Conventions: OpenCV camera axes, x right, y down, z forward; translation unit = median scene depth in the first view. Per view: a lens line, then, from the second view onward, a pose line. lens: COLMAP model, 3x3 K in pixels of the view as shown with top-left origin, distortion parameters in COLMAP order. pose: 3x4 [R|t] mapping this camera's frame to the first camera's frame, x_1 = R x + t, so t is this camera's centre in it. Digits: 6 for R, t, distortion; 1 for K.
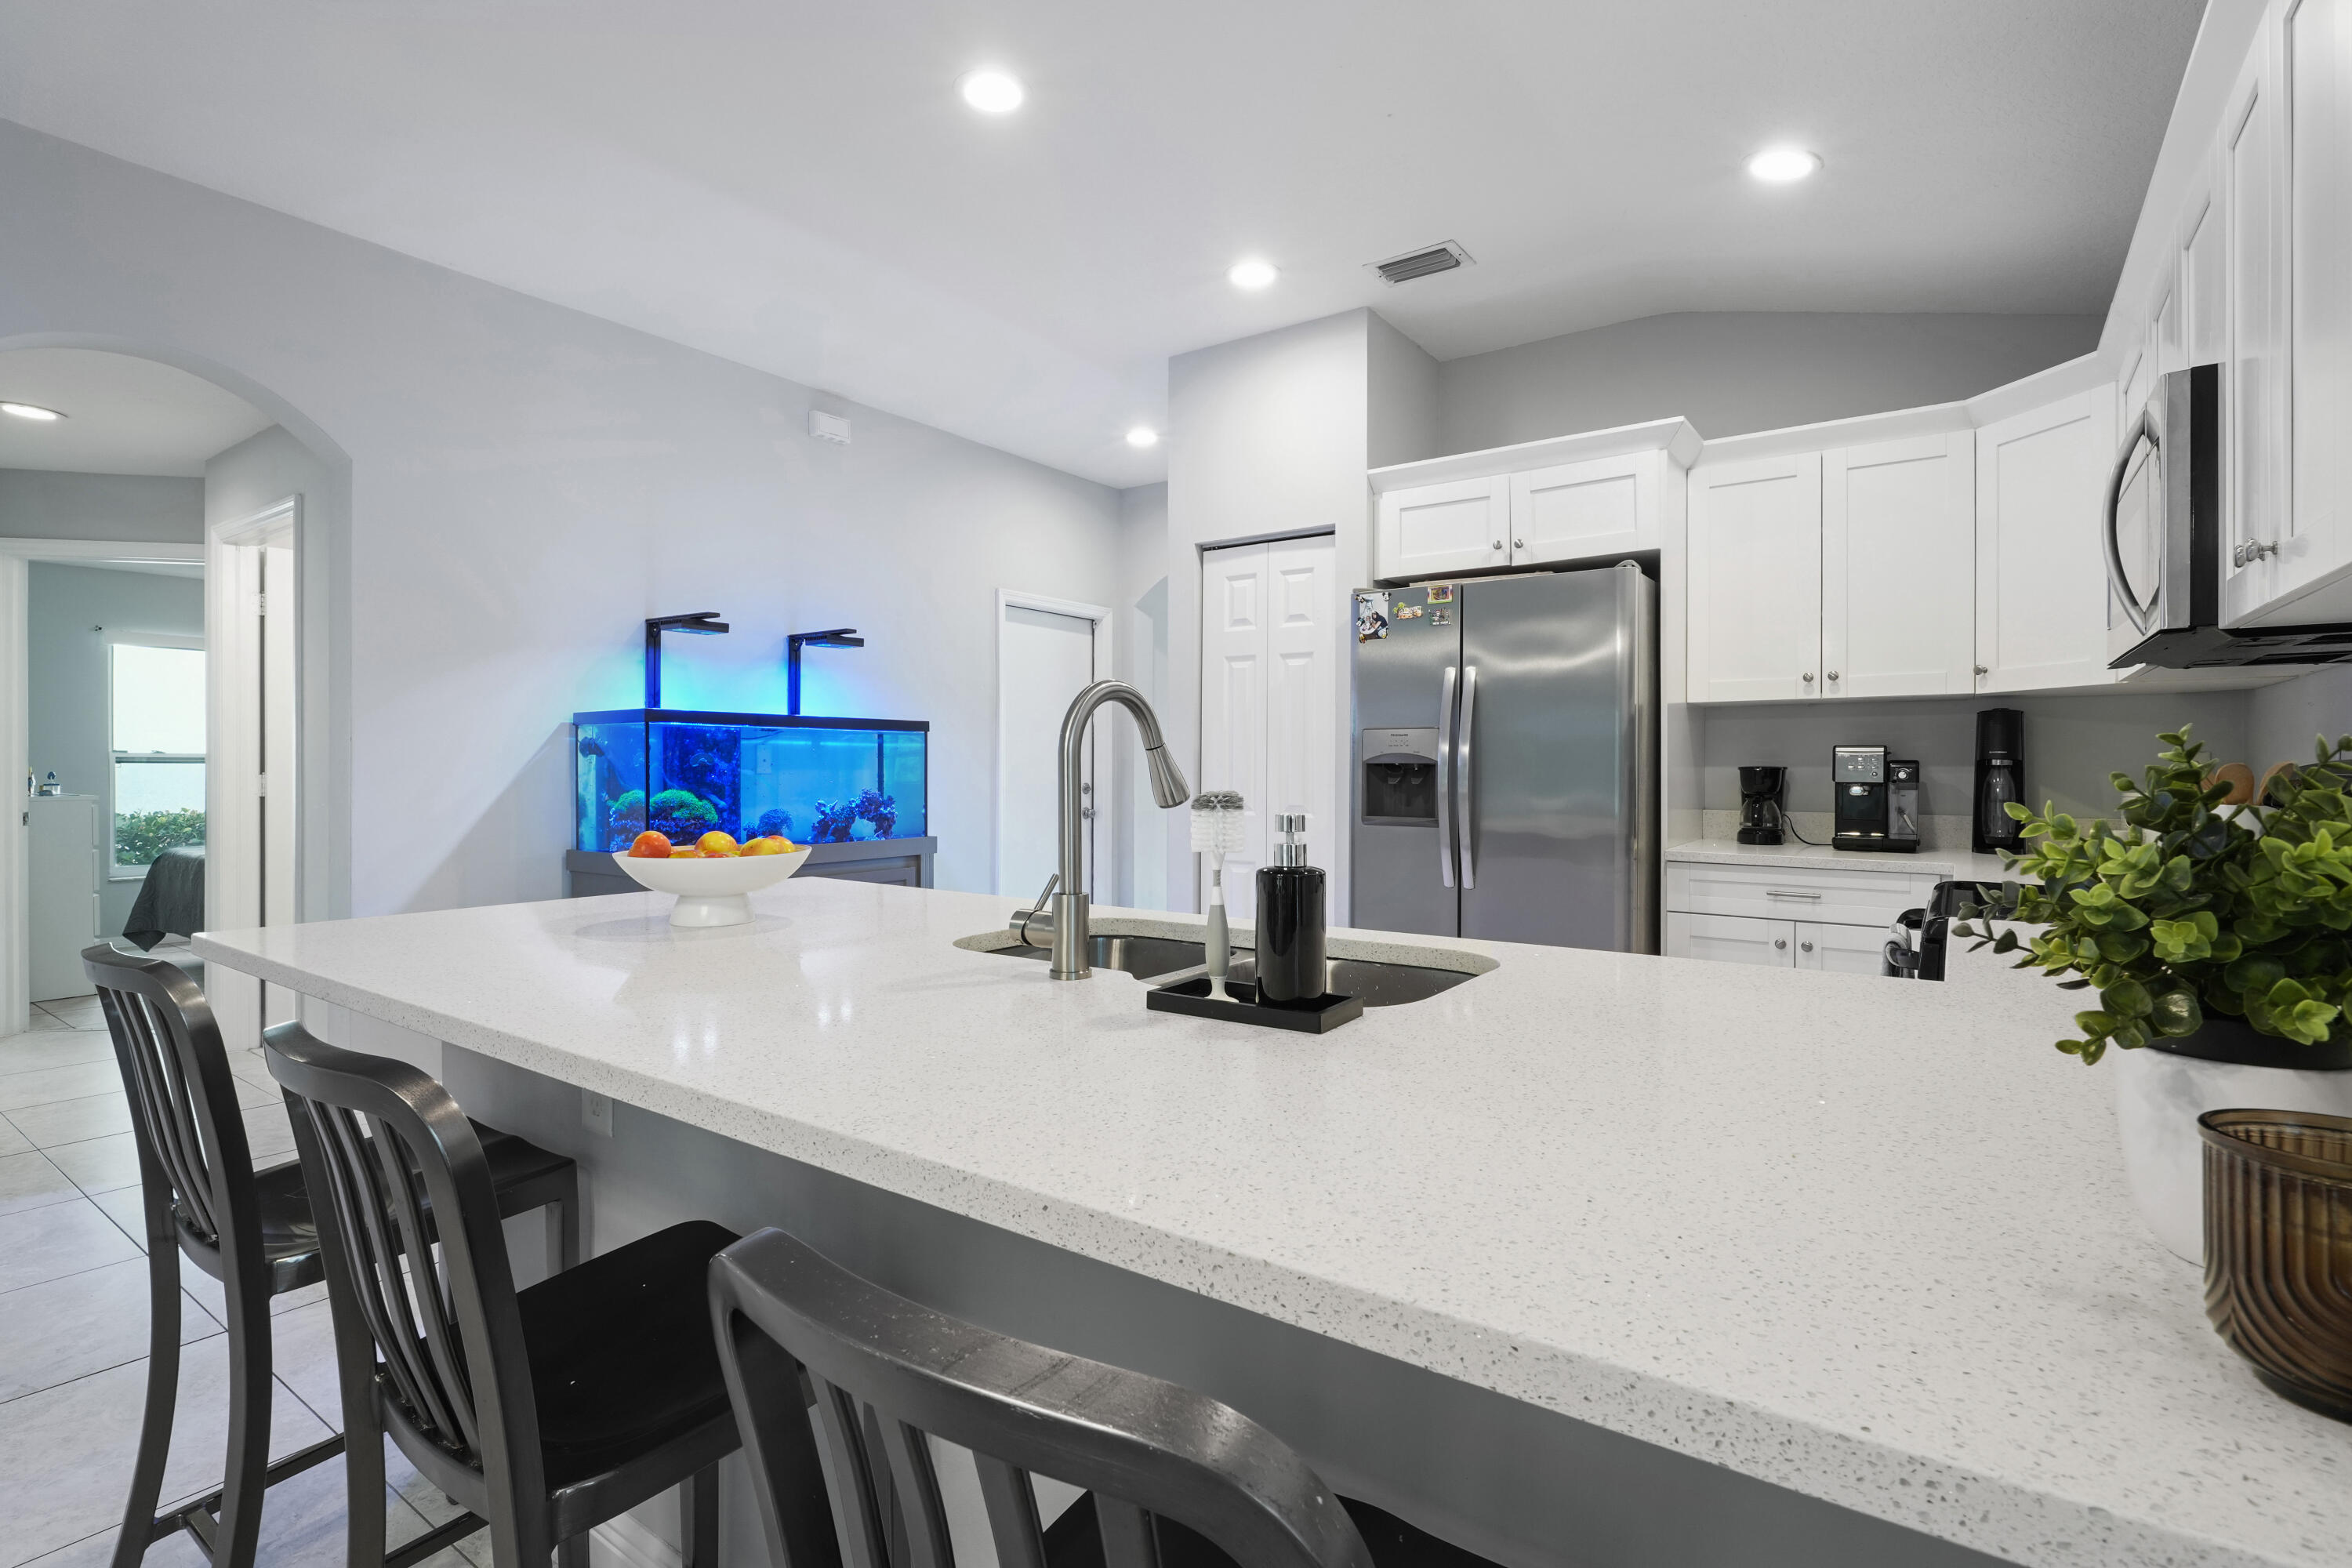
lens RADIAL K [[1105.6, 0, 1167.9], [0, 1105.6, 770.8], [0, 0, 1]] dist [-0.003728, -0.000448]
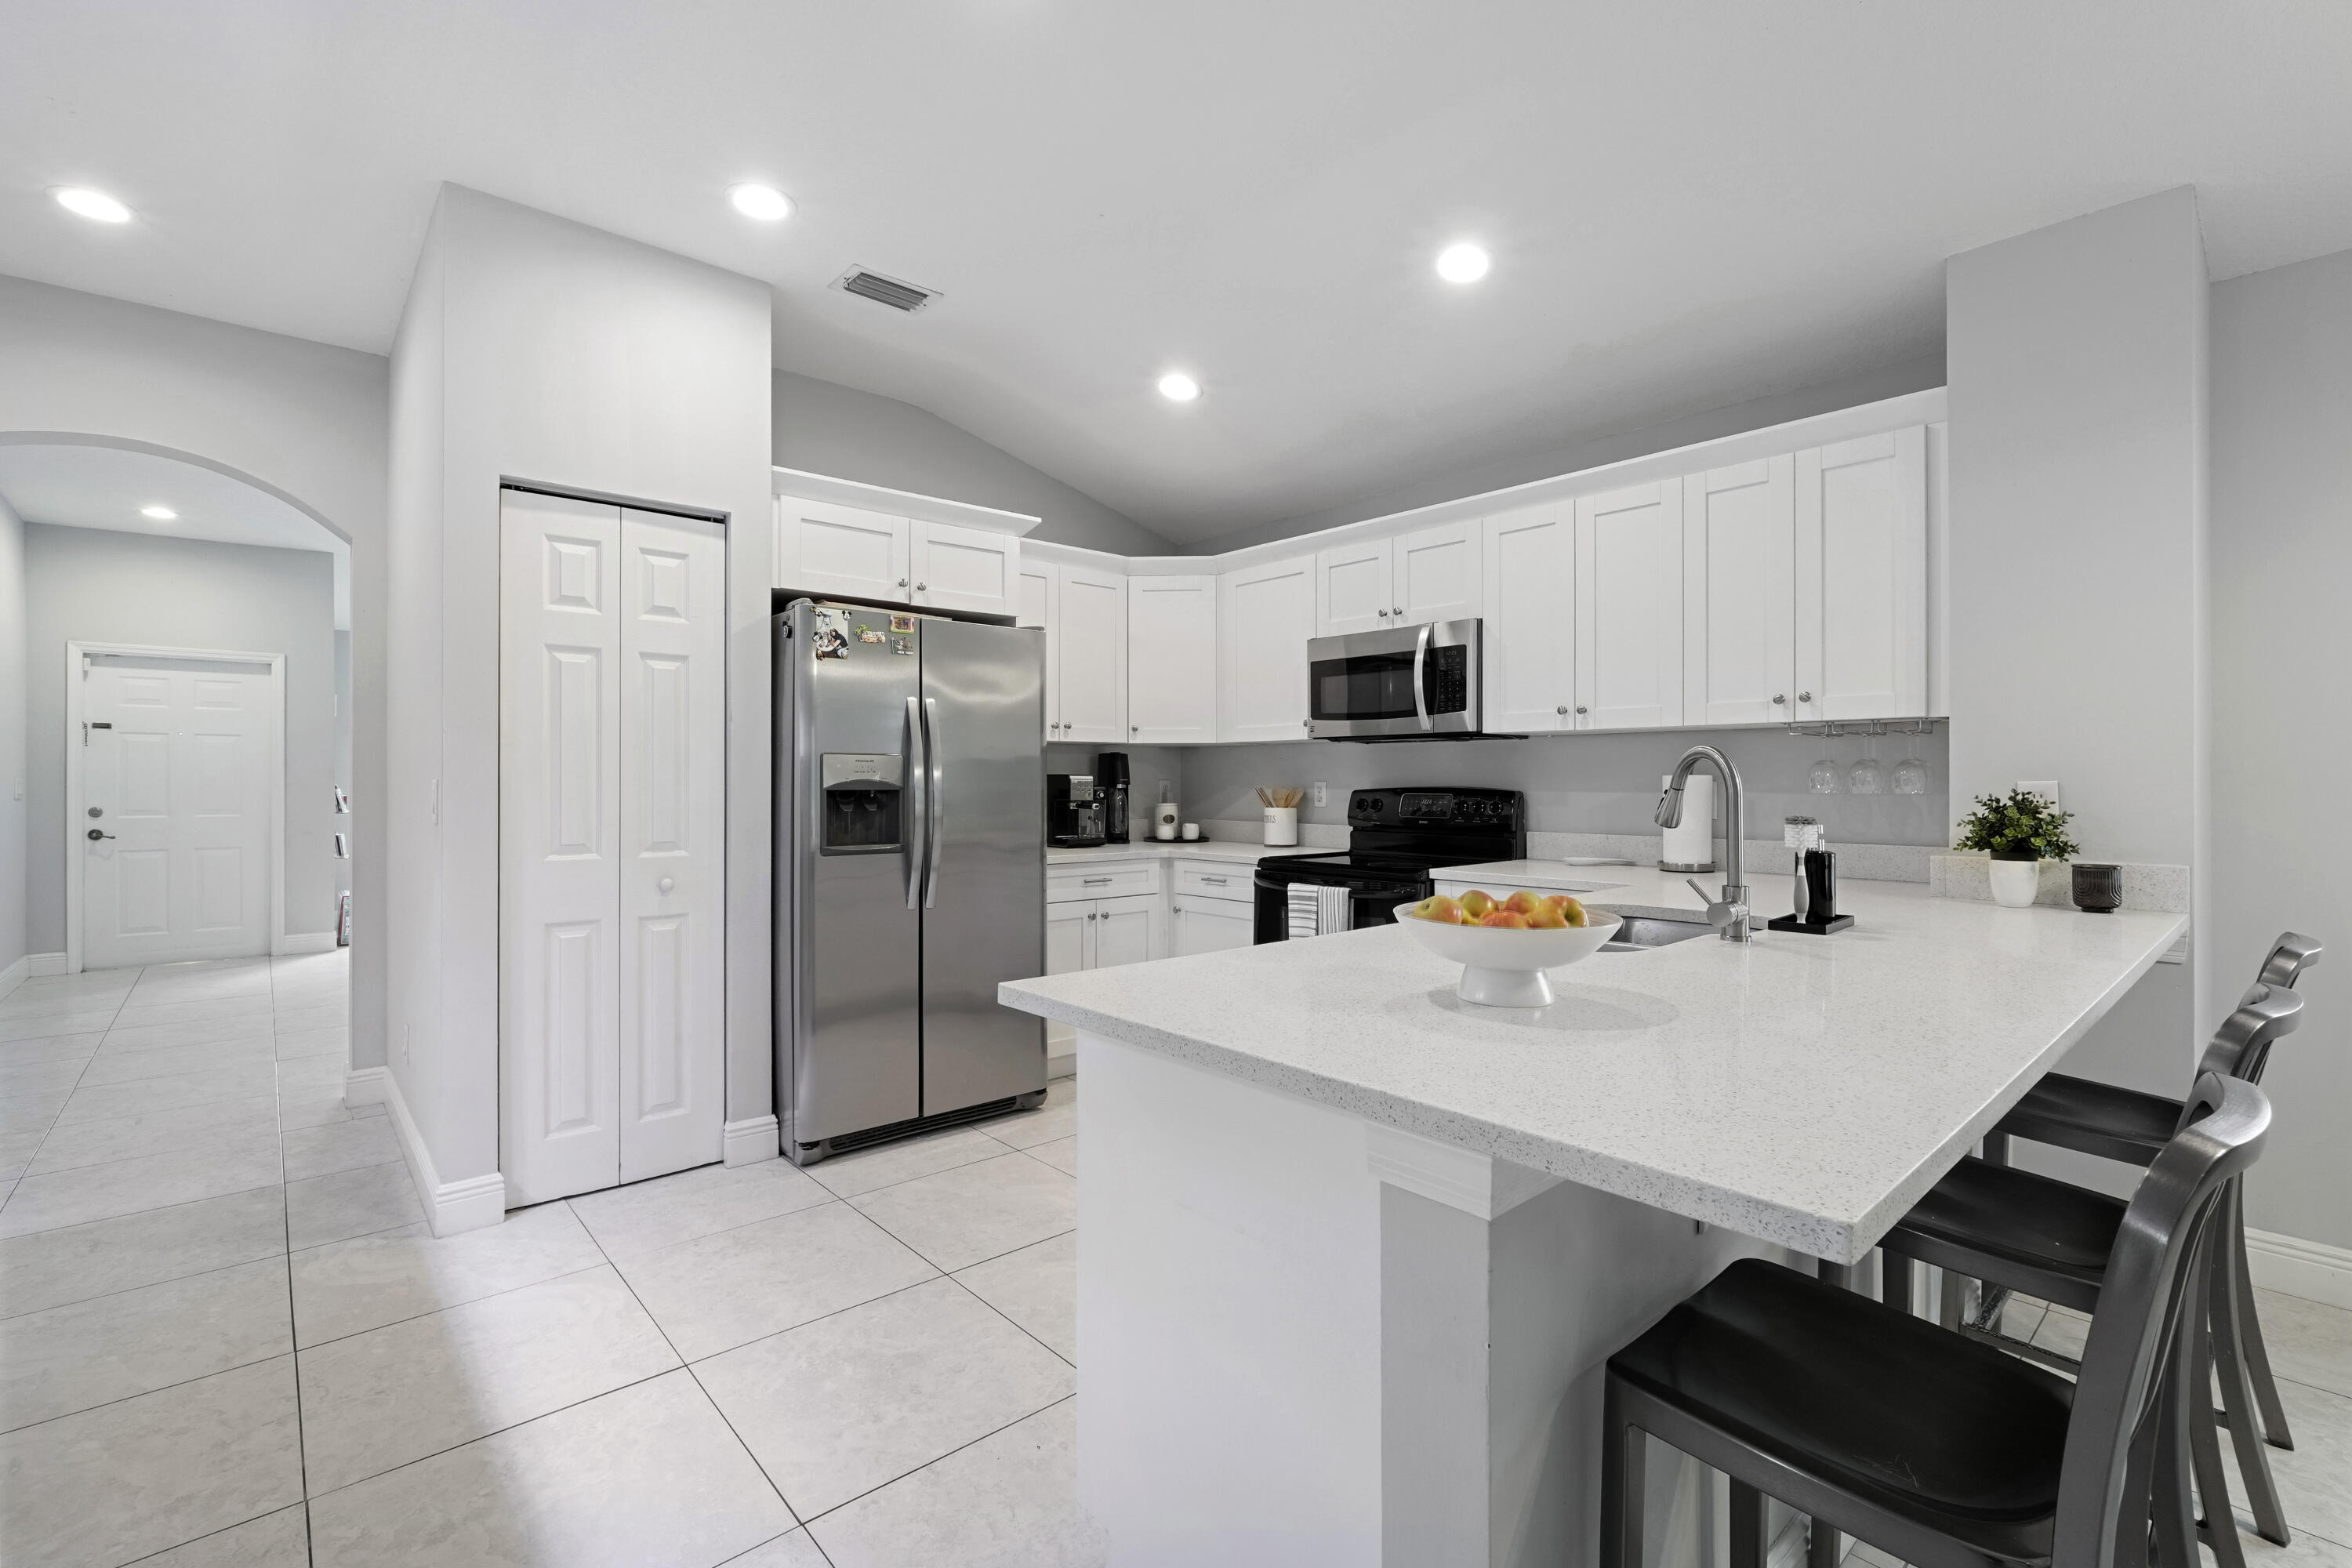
lens RADIAL K [[1037.8, 0, 1170.5], [0, 1037.8, 782.5], [0, 0, 1]] dist [-0.002381, -0.000008]
pose [[0.224315, -0.002624, 0.974513, -0.609240], [0.004069, 0.999990, 0.001757, -0.013348], [-0.974508, 0.003571, 0.224324, 0.522704]]
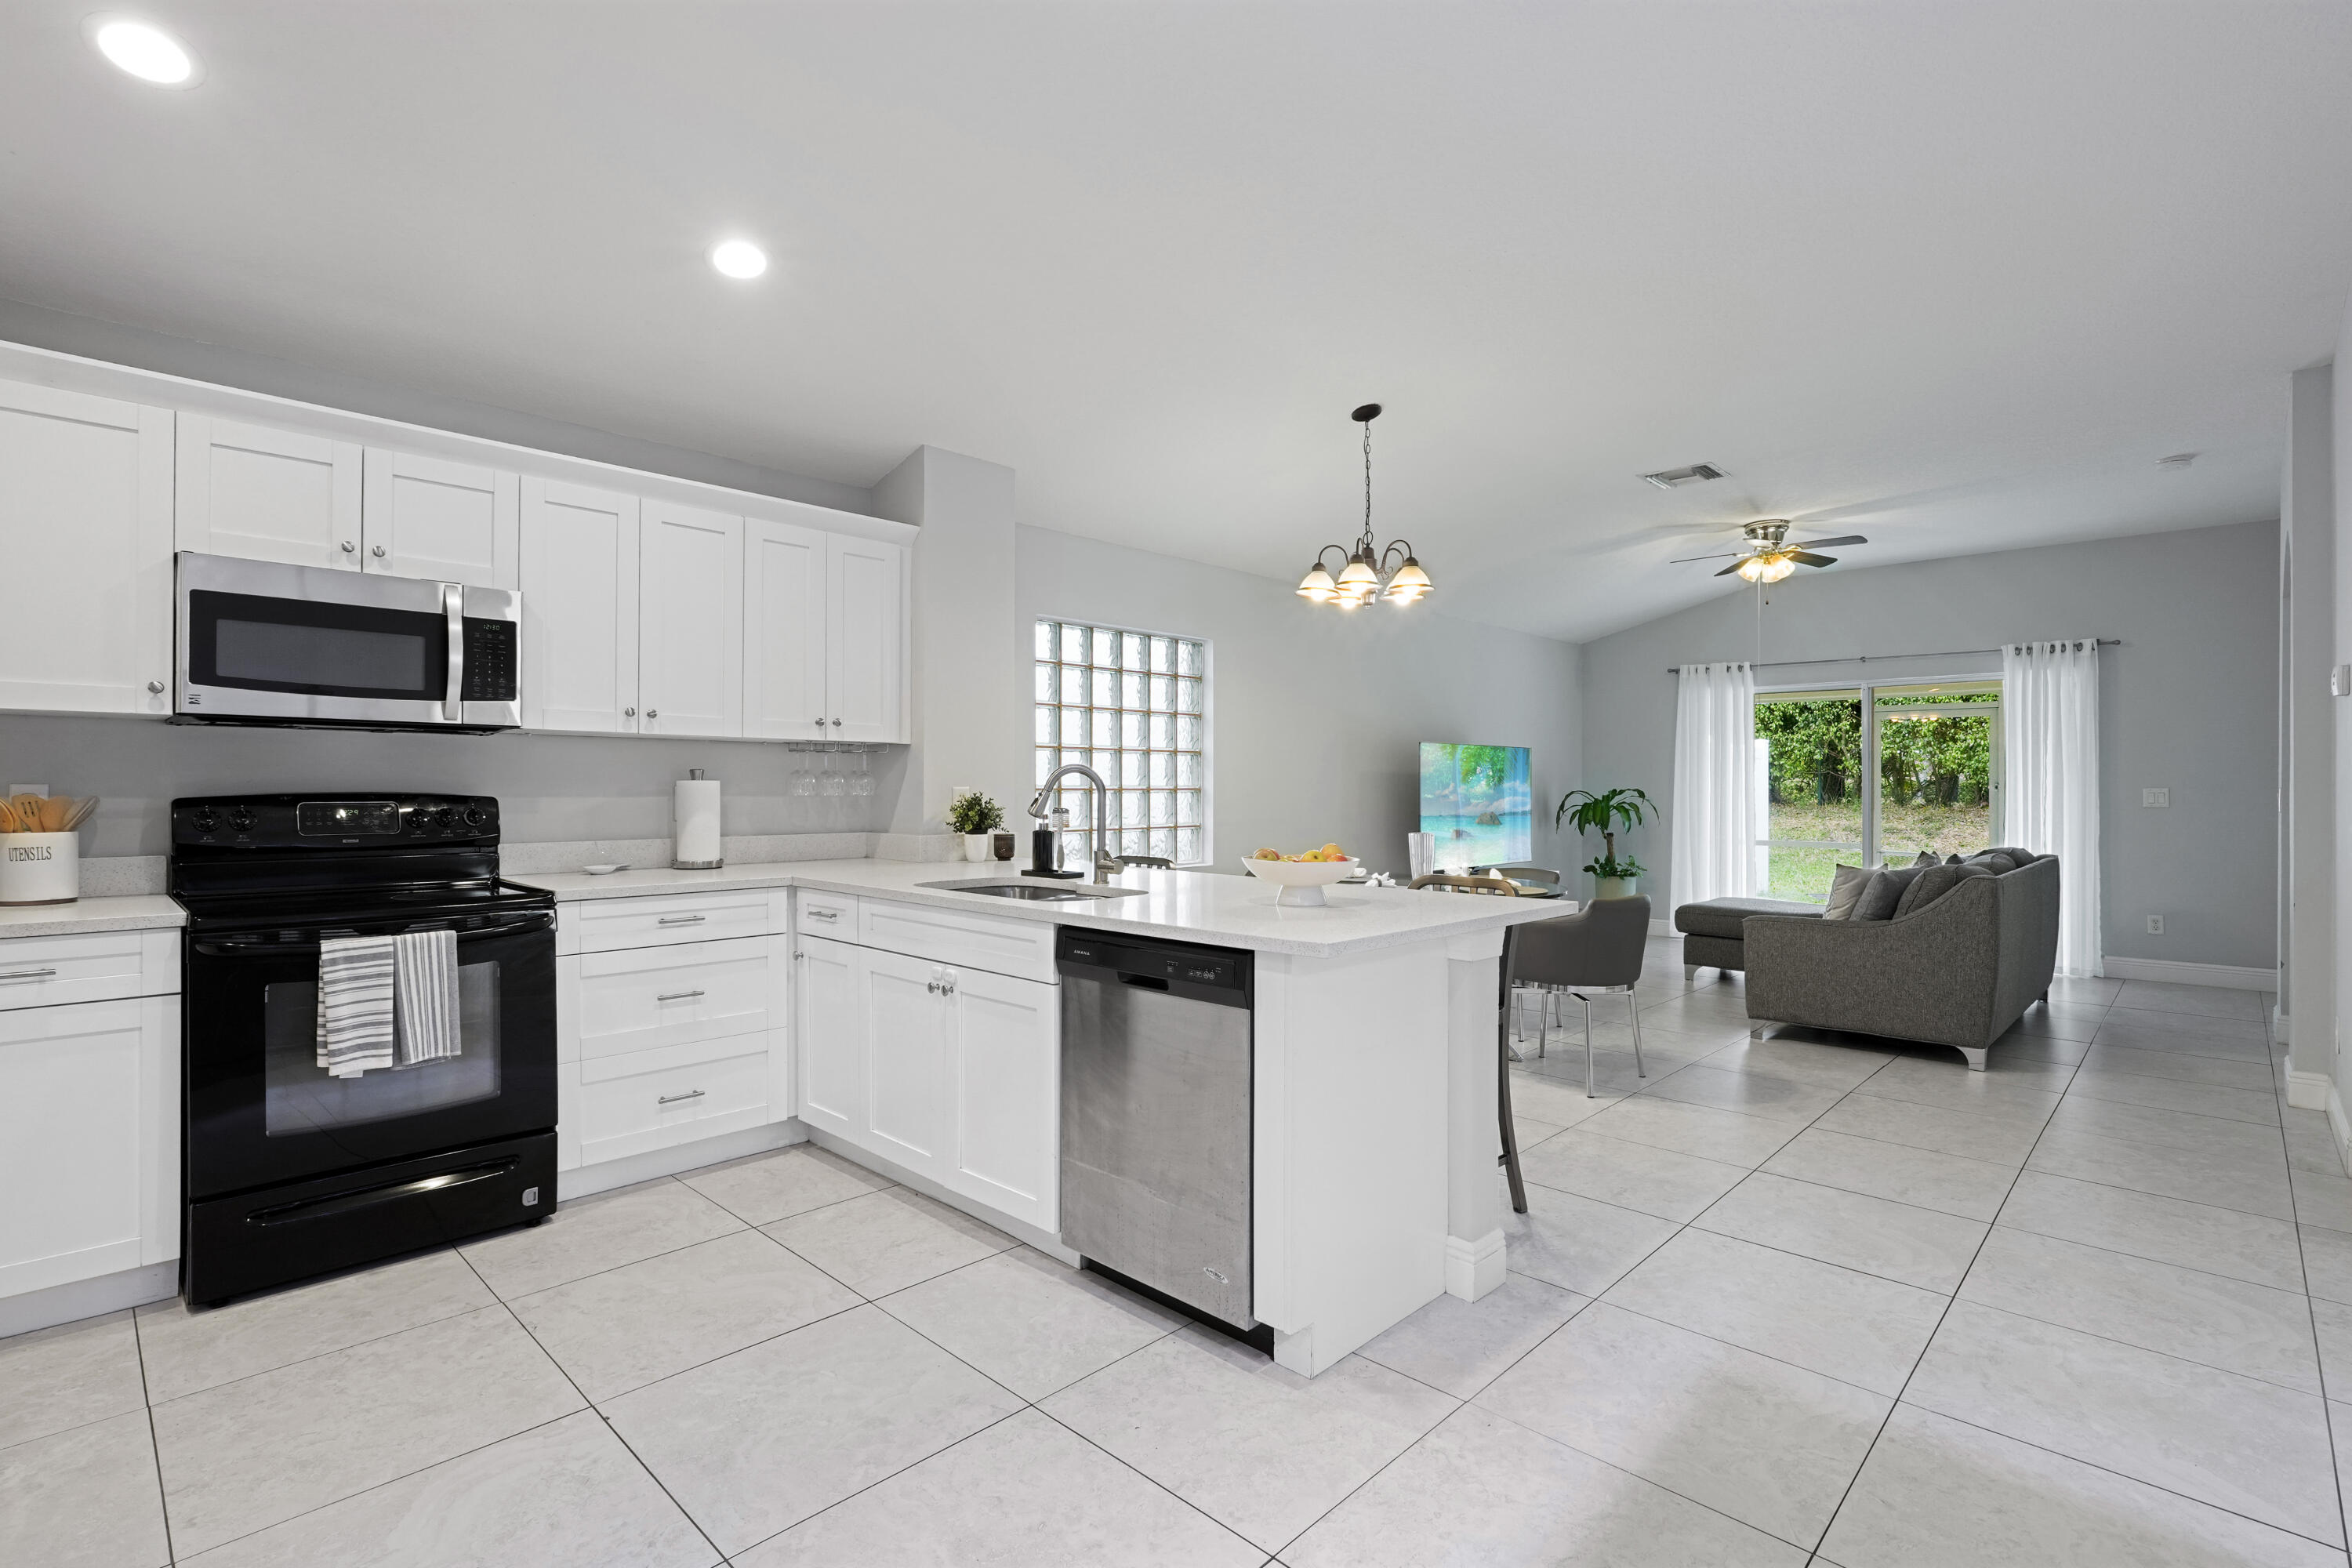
lens RADIAL K [[1086.3, 0, 1170.5], [0, 1086.3, 782.4], [0, 0, 1]] dist [-0.000726, -0.000122]
pose [[-0.988135, -0.003968, 0.153534, -0.227825], [-0.004048, 0.999992, -0.000212, -0.015908], [-0.153532, -0.000831, -0.988143, 1.248432]]
